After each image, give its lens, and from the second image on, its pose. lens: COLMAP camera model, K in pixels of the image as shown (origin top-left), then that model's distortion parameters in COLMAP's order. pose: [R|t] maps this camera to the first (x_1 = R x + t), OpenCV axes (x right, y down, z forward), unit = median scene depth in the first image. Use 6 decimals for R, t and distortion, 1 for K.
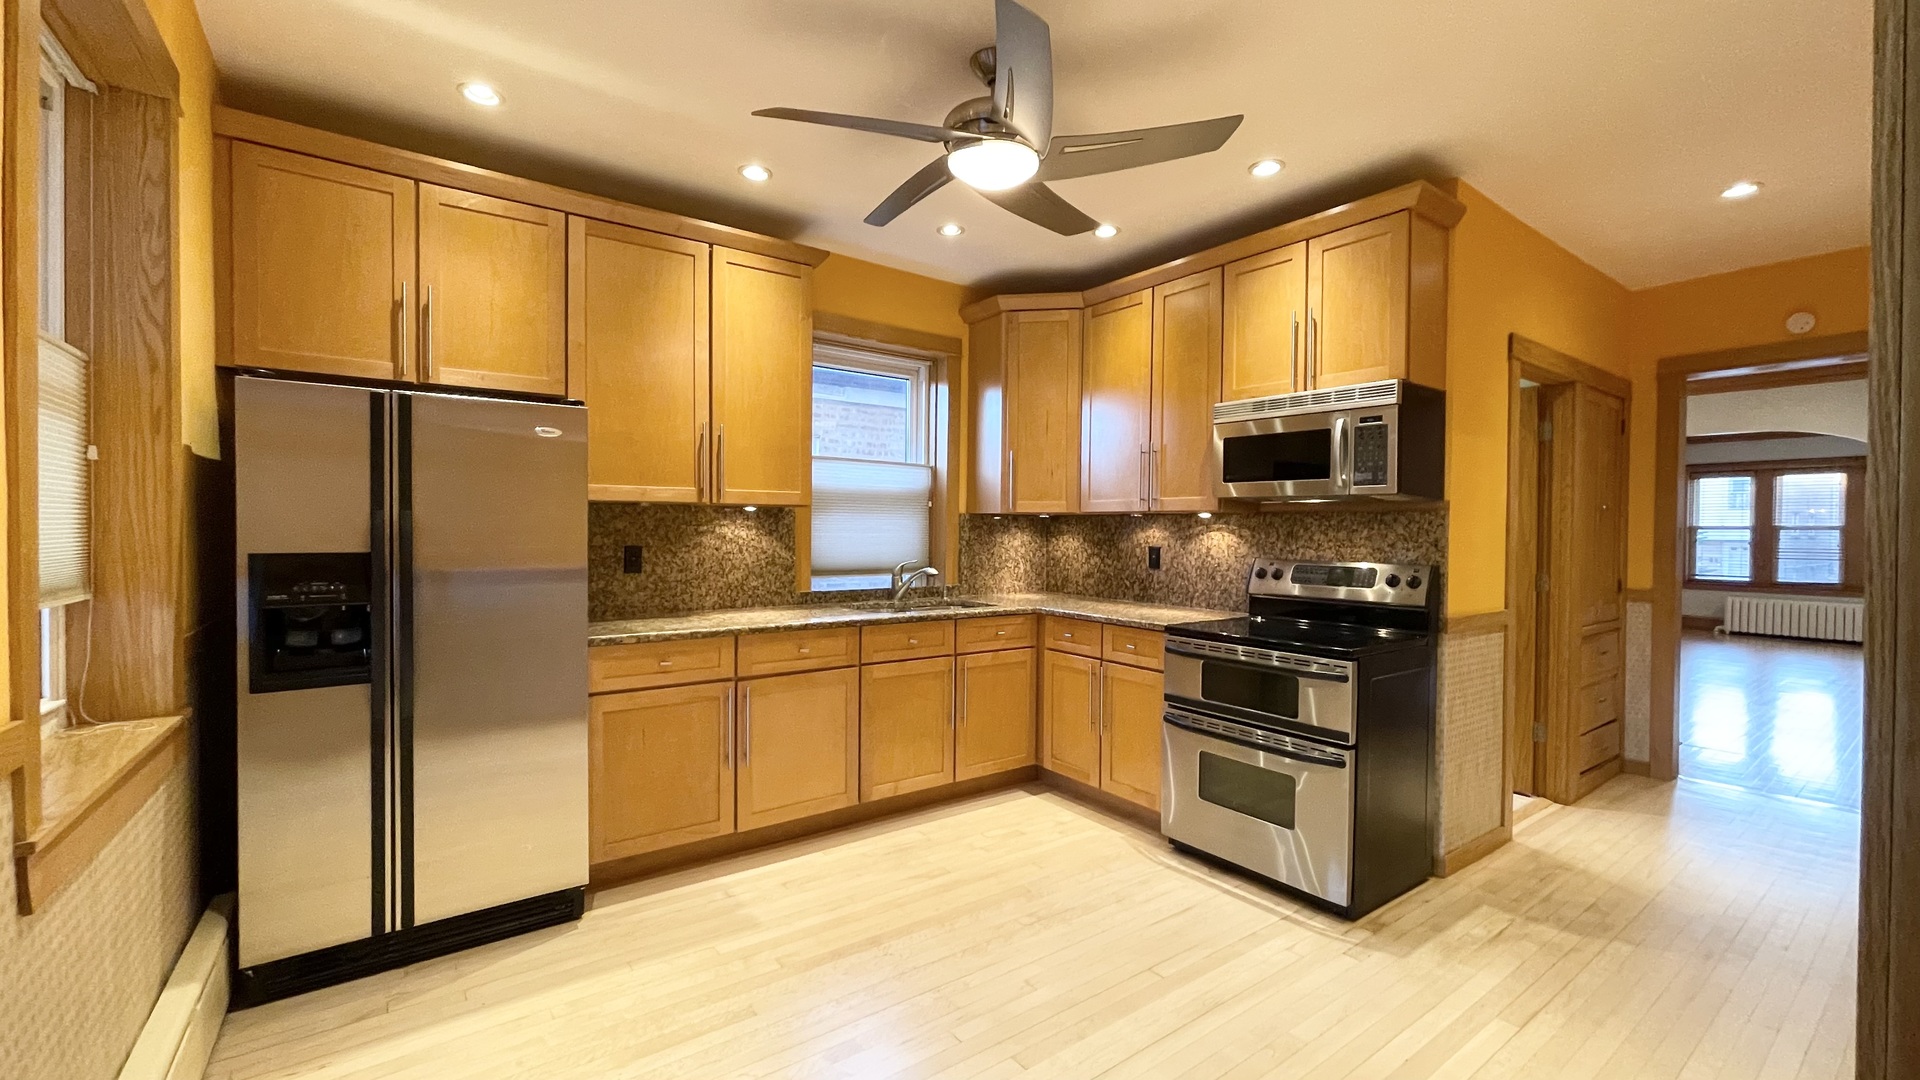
lens RADIAL K [[775.0, 0, 958.0], [0, 775.0, 535.6], [0, 0, 1]] dist [-0.005365, 0.002117]
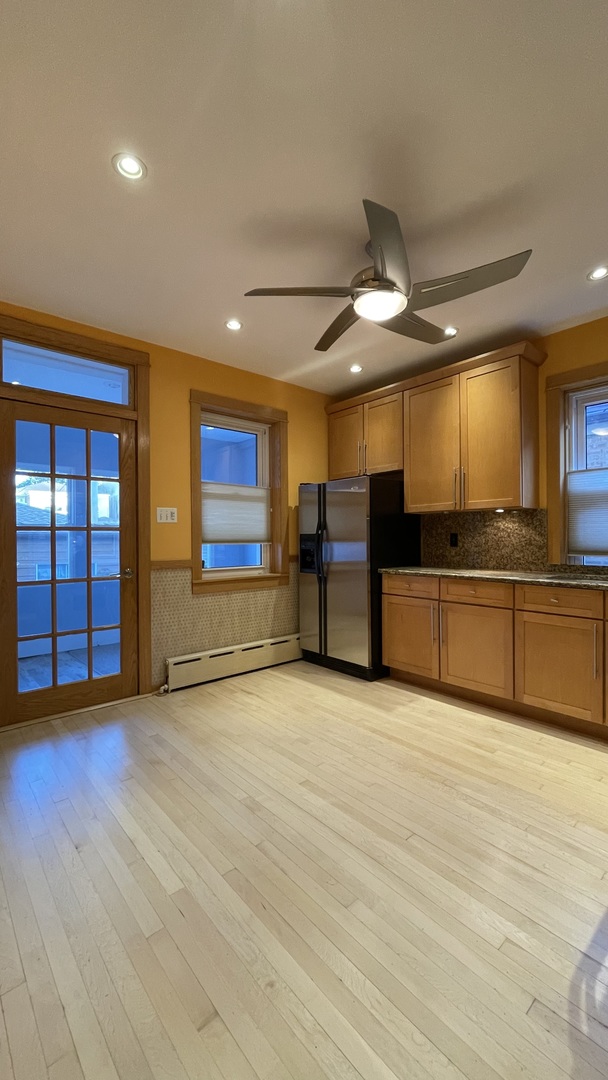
lens RADIAL K [[435.9, 0, 306.3], [0, 435.9, 537.9], [0, 0, 1]] dist [-0.005365, 0.002117]
pose [[0.093577, -0.006263, -0.995592, 0.640984], [-0.003784, 0.999971, -0.006647, 0.032433], [0.995605, 0.004389, 0.093550, 0.479896]]
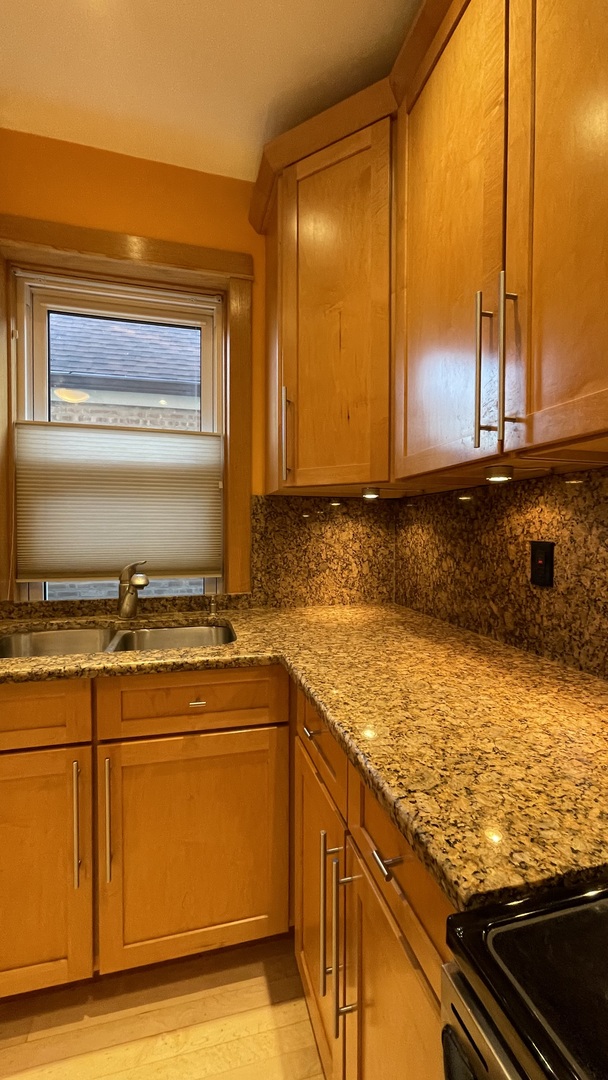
lens RADIAL K [[435.9, 0, 303.6], [0, 435.9, 538.6], [0, 0, 1]] dist [-0.005365, 0.002117]
pose [[0.931862, 0.000503, -0.362811, 0.243571], [0.002357, 0.999970, 0.007441, 0.011389], [0.362804, -0.007789, 0.931833, 0.787197]]
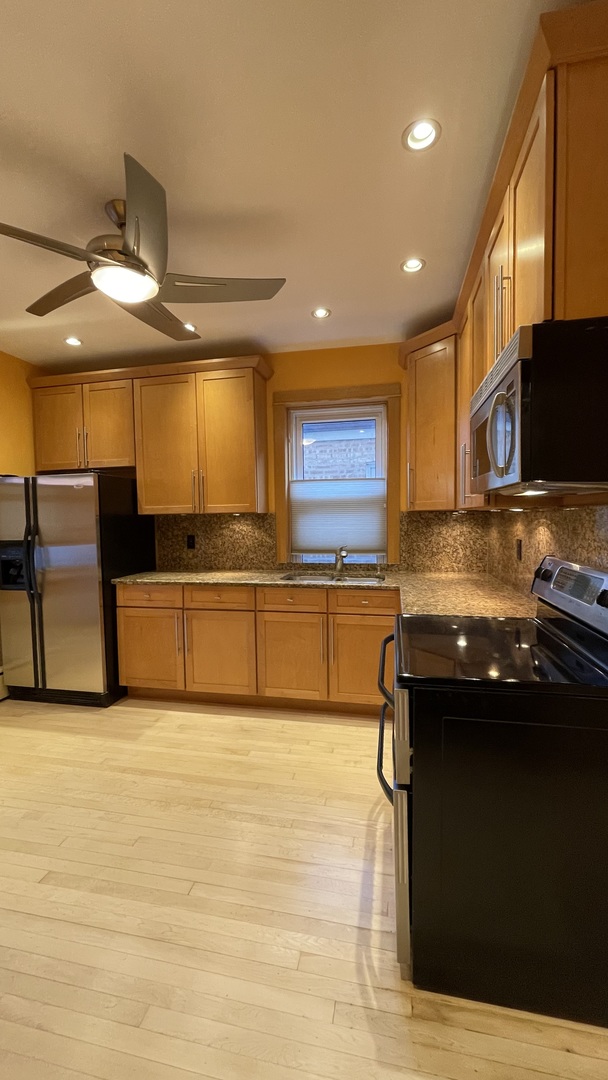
lens RADIAL K [[435.9, 0, 302.0], [0, 435.9, 537.1], [0, 0, 1]] dist [-0.005365, 0.002117]
pose [[0.666743, 0.014901, -0.745139, 0.572275], [0.013589, 0.999391, 0.032145, -0.013324], [0.745164, -0.031558, 0.666134, 0.439928]]
